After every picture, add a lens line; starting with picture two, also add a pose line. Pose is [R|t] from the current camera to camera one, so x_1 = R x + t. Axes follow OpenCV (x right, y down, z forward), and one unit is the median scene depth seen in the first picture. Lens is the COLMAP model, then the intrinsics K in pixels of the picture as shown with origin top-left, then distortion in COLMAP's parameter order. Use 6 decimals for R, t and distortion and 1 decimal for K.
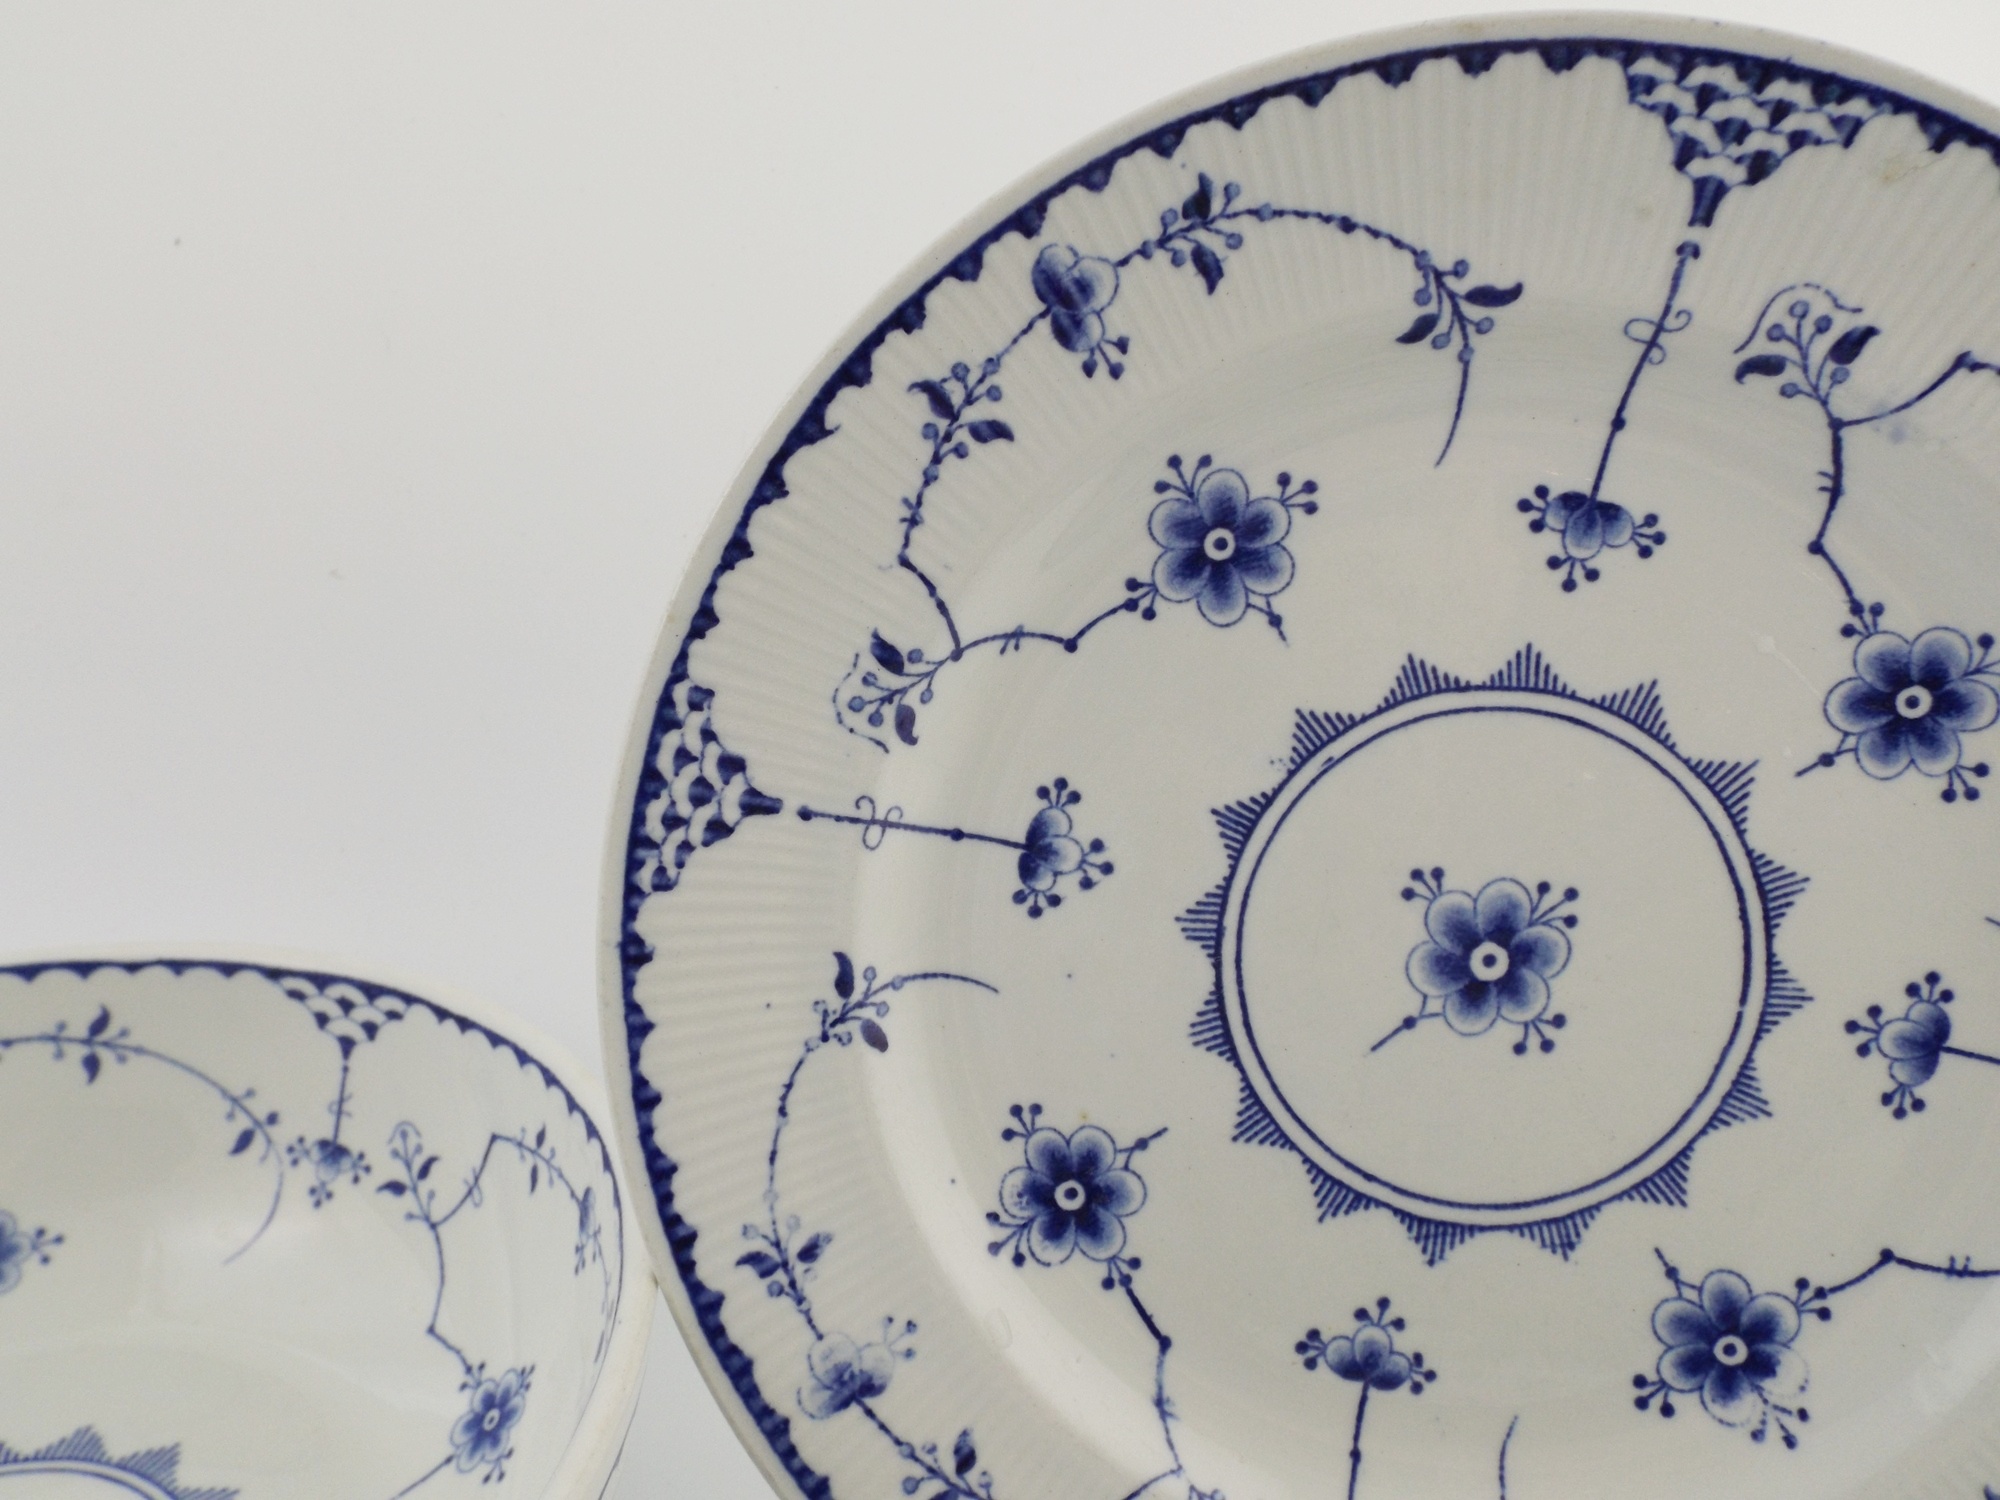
lens RADIAL K [[1438.9, 0, 999.0], [0, 1438.9, 755.2], [0, 0, 1]] dist [0.022878, -0.035062]
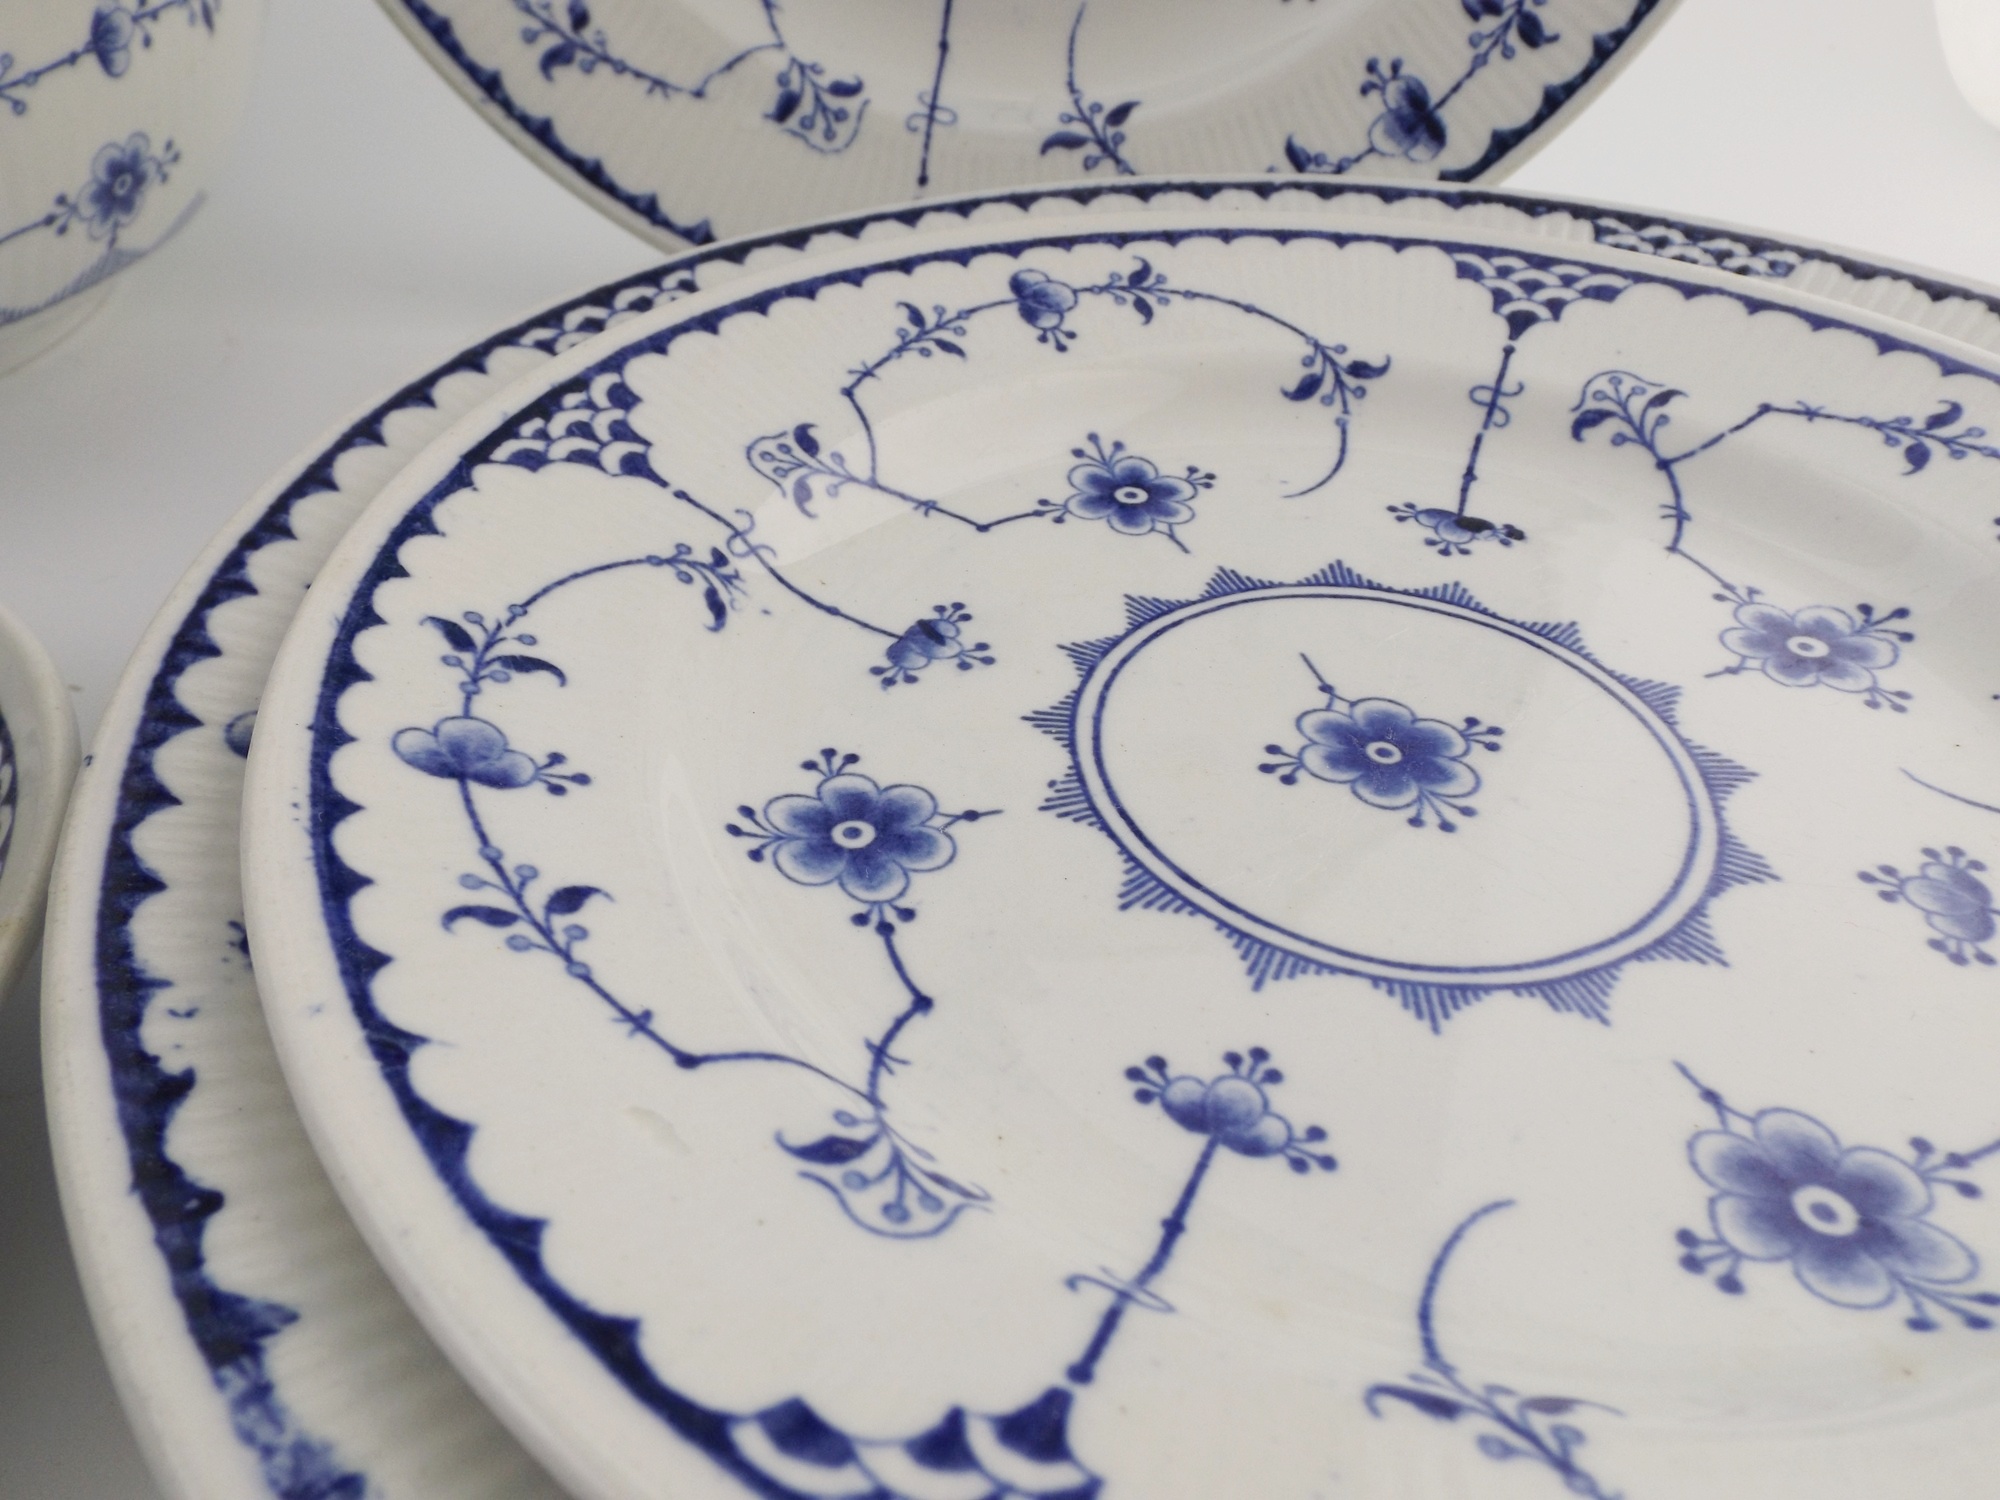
lens RADIAL K [[1433.5, 0, 1000.0], [0, 1433.5, 758.8], [0, 0, 1]] dist [0.010343, -0.003541]
pose [[0.995268, -0.059726, 0.076651, 0.175806], [0.030730, 0.941782, 0.334817, 0.651623], [-0.092186, -0.330877, 0.939160, -0.248553]]
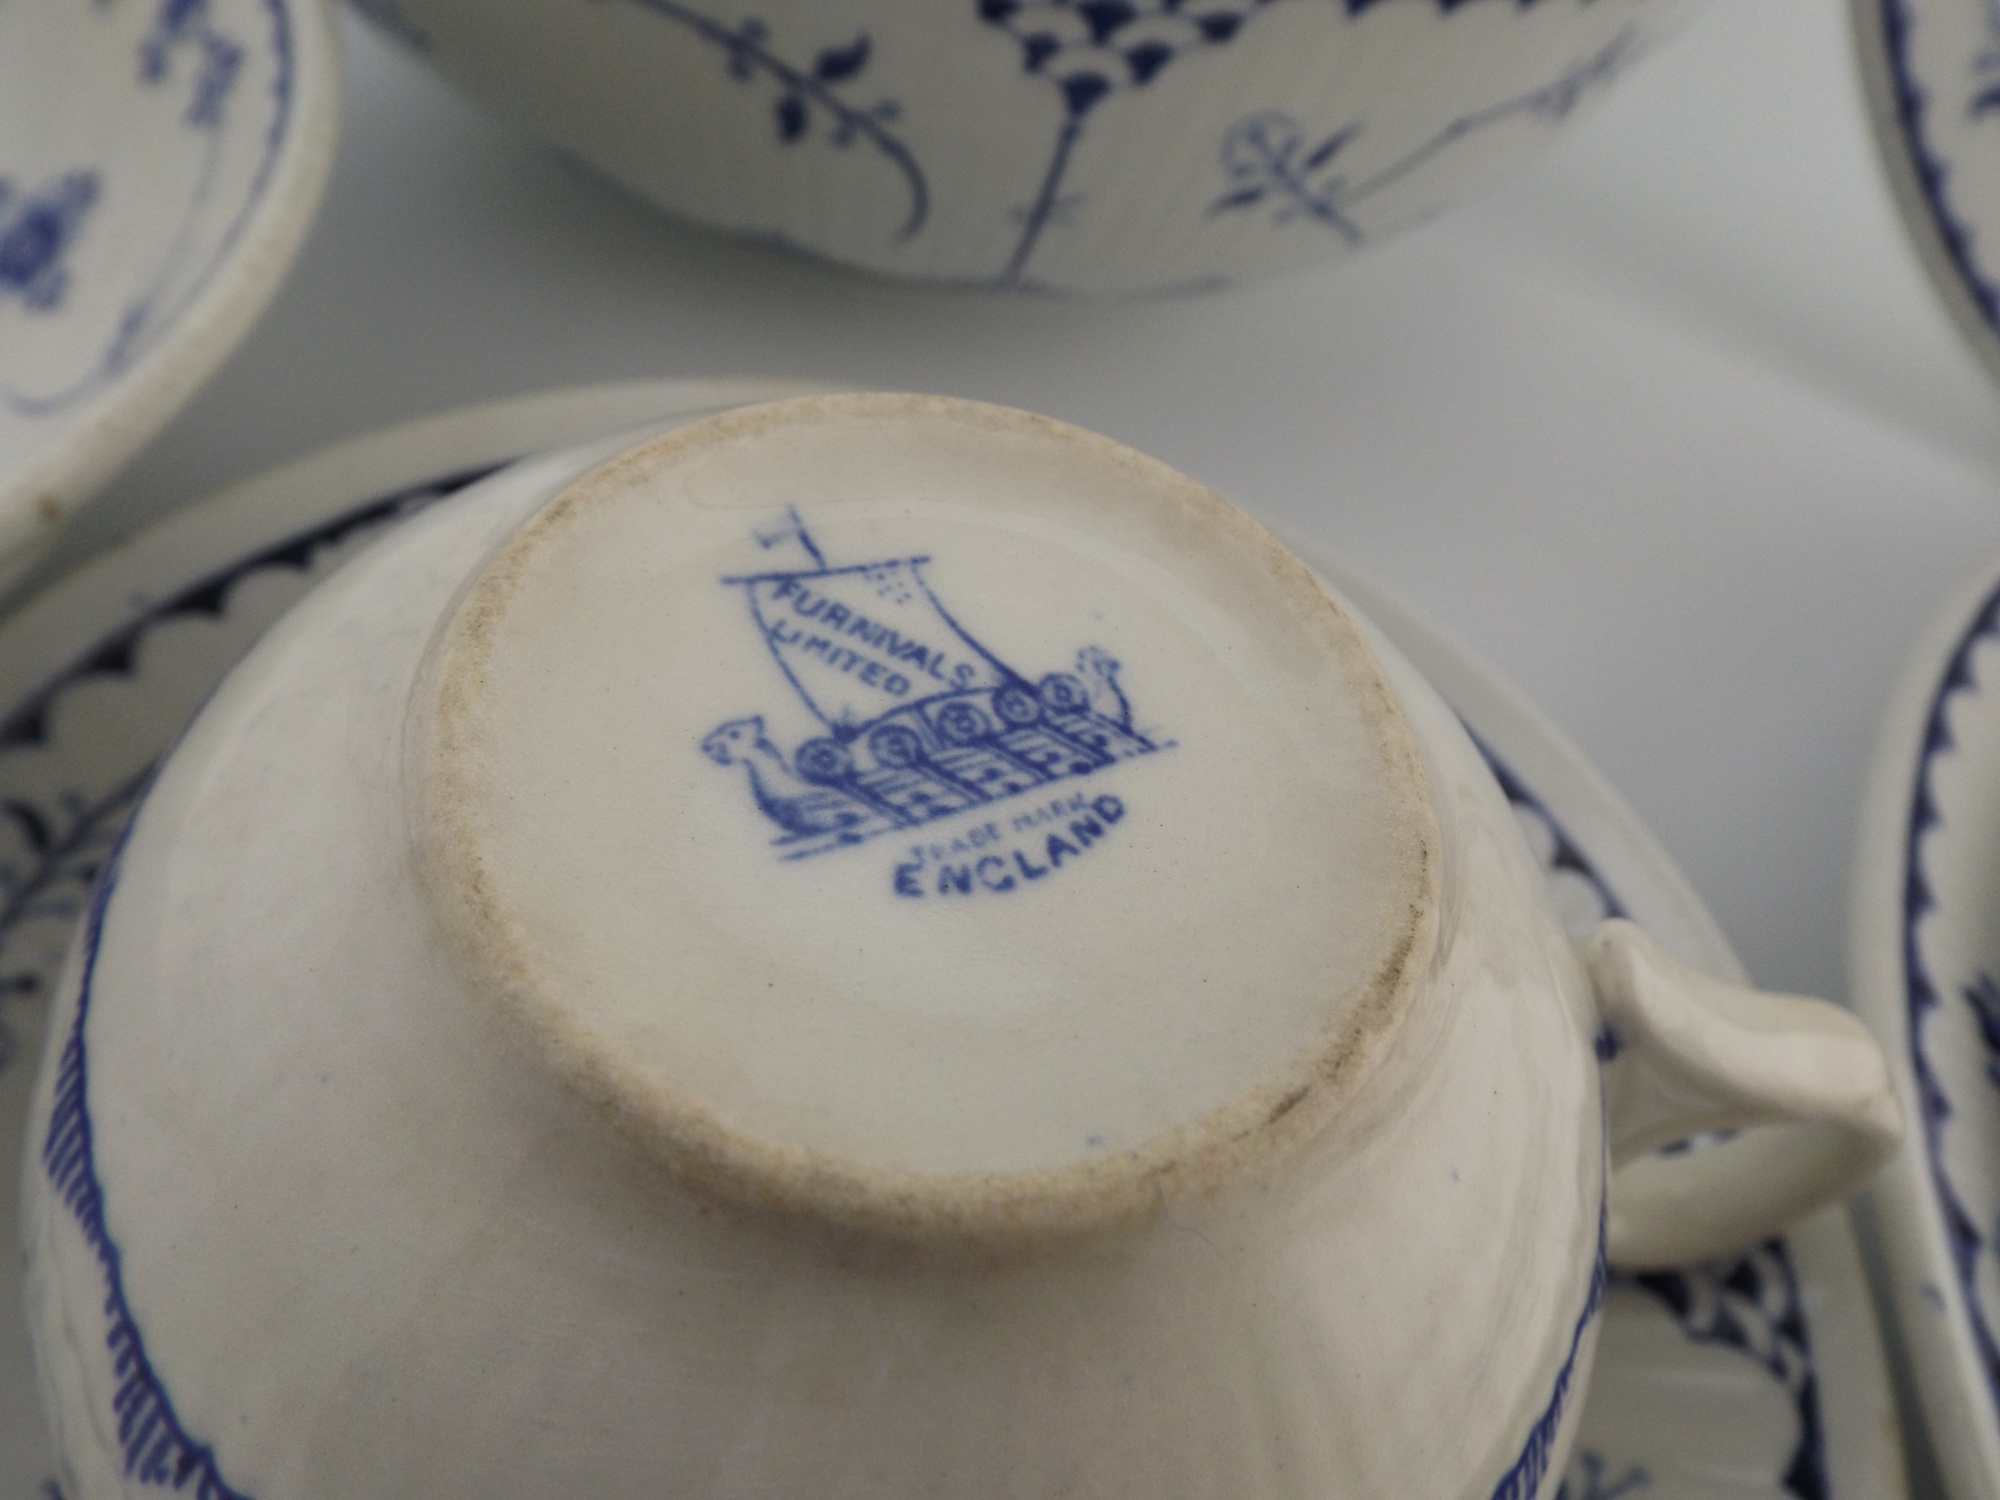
lens RADIAL K [[1433.5, 0, 1000.0], [0, 1433.5, 758.8], [0, 0, 1]] dist [0.010343, -0.003541]
pose [[0.938672, 0.340788, -0.052520, -0.434347], [-0.263223, 0.806591, 0.529268, 0.527630], [0.222731, -0.482984, 0.846828, -0.117732]]
